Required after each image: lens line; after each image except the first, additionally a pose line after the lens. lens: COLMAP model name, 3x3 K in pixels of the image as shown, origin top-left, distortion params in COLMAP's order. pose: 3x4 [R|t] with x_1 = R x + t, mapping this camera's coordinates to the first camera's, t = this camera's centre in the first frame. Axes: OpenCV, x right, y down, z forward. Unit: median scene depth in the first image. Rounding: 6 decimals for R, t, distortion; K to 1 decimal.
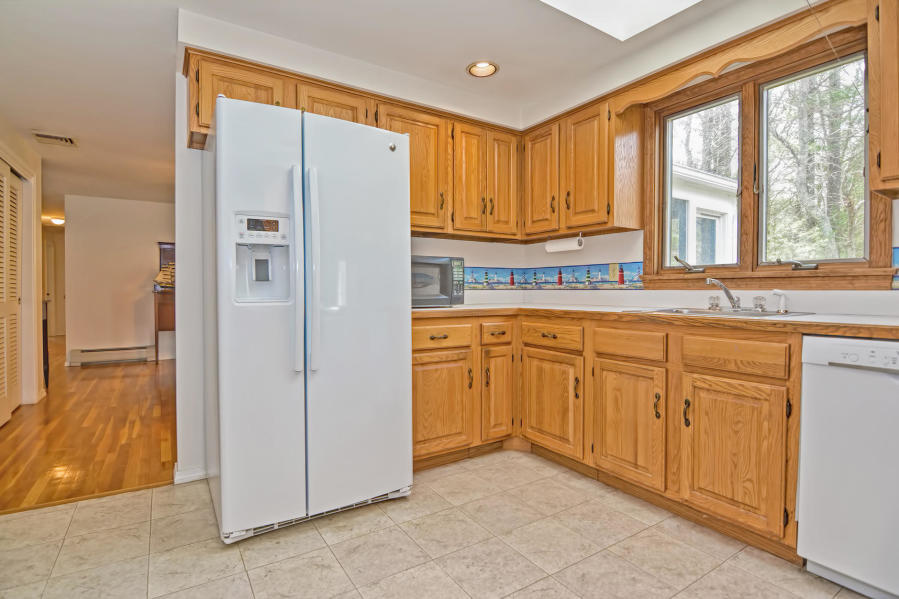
lens RADIAL K [[448.5, 0, 434.6], [0, 448.5, 285.5], [0, 0, 1]] dist [0.037453, -0.018932]
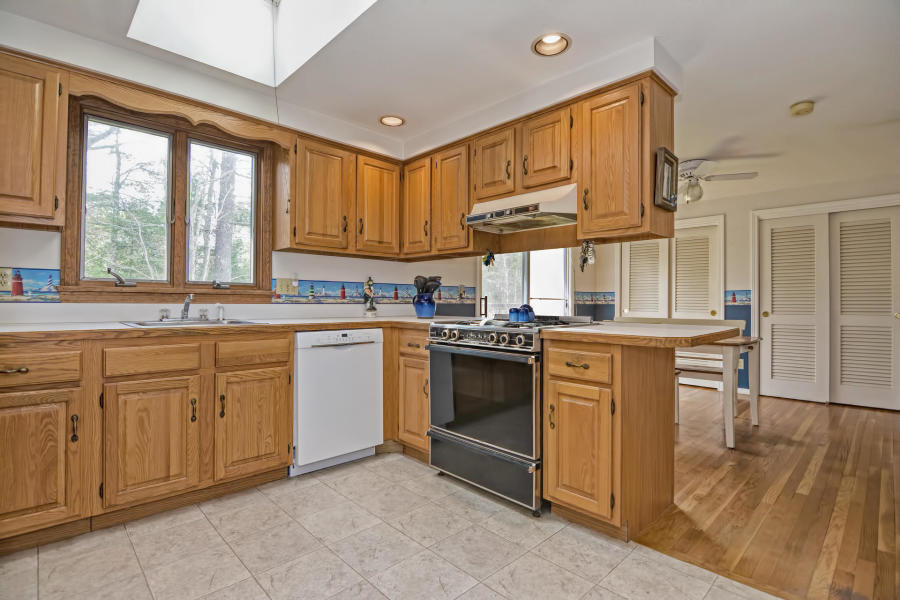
lens RADIAL K [[437.1, 0, 455.4], [0, 437.1, 301.2], [0, 0, 1]] dist [0.002449, -0.015221]
pose [[-0.219537, 0.013976, 0.975504, -0.609328], [-0.012500, 0.999775, -0.017137, 0.013809], [-0.975524, -0.015956, -0.219313, 0.569185]]
